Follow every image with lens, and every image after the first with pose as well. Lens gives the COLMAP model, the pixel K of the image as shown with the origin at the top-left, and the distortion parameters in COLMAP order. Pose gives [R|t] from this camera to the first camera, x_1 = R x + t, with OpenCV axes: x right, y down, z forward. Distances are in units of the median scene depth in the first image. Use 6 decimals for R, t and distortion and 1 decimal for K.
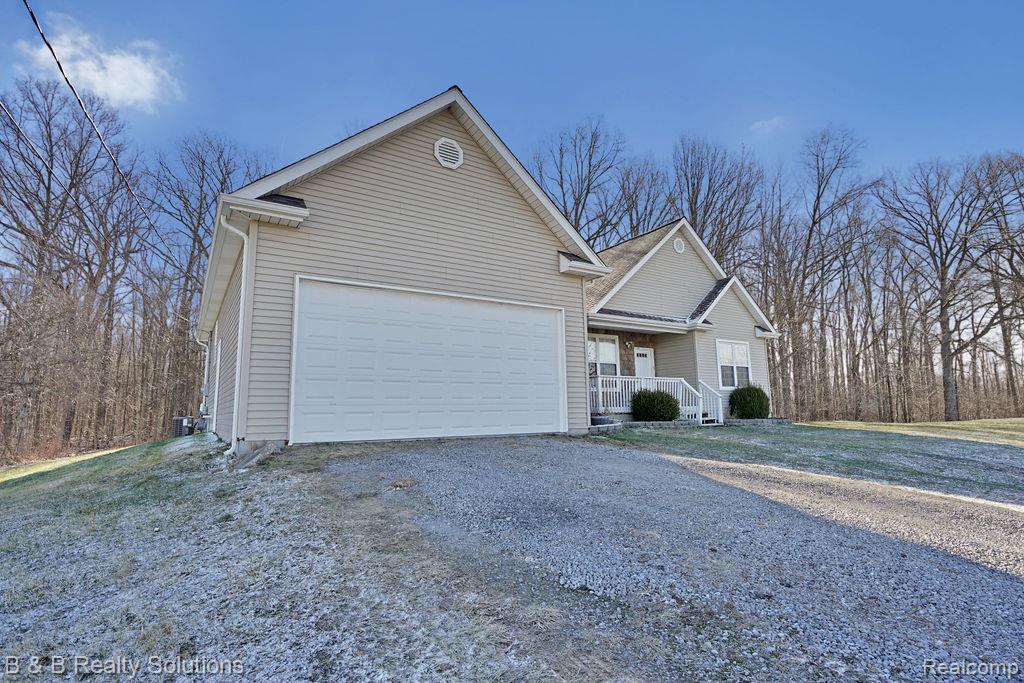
lens RADIAL K [[485.8, 0, 512.0], [0, 485.8, 341.5], [0, 0, 1]] dist [-0.000652, 0.000040]
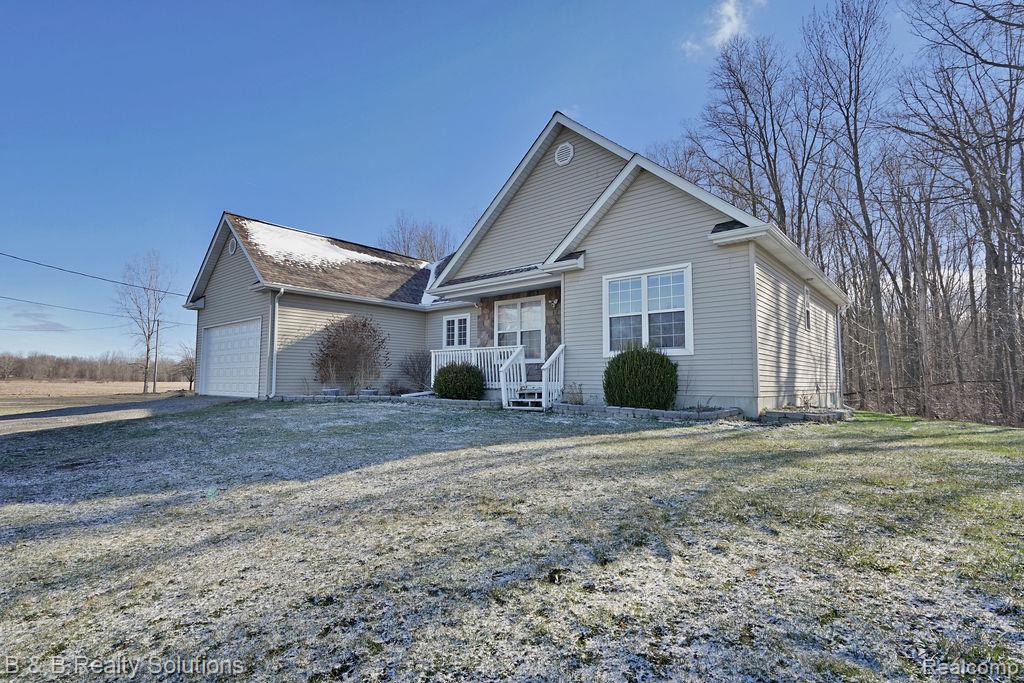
lens RADIAL K [[485.8, 0, 512.0], [0, 485.8, 341.5], [0, 0, 1]] dist [-0.000652, 0.000040]
pose [[0.302370, -0.059775, -0.951314, 1.076982], [0.125727, 0.991813, -0.022358, 0.085706], [0.944862, -0.112845, 0.307410, 0.759883]]
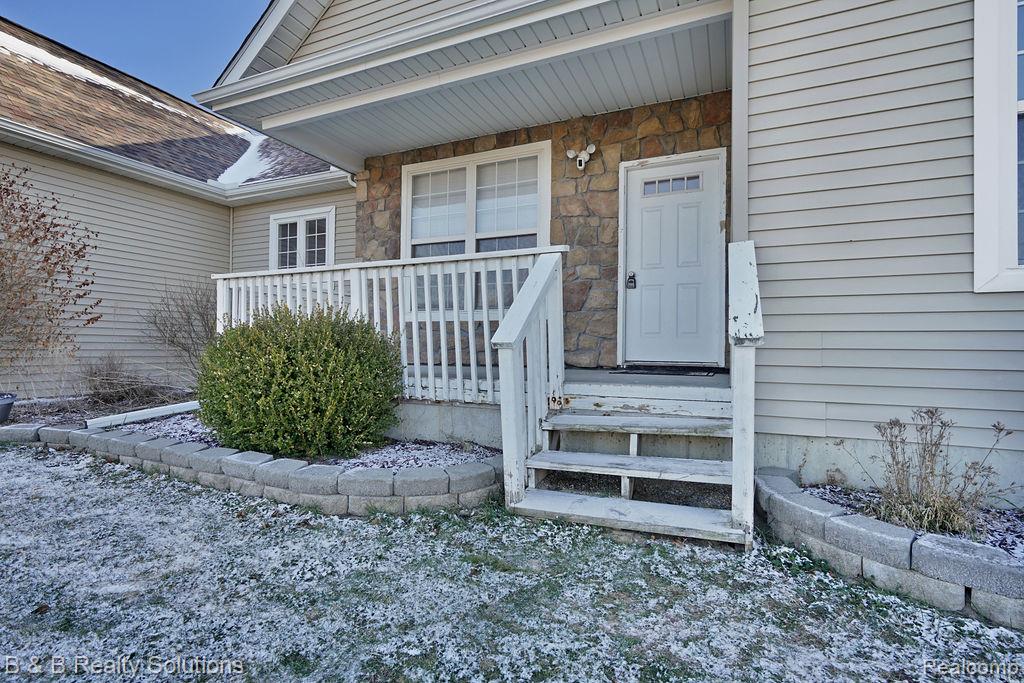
lens RADIAL K [[485.8, 0, 512.0], [0, 485.8, 341.5], [0, 0, 1]] dist [-0.000652, 0.000040]
pose [[0.558137, 0.012059, -0.829661, 0.513207], [0.098464, 0.991867, 0.080656, 0.097795], [0.823886, -0.126709, 0.552410, 0.875302]]
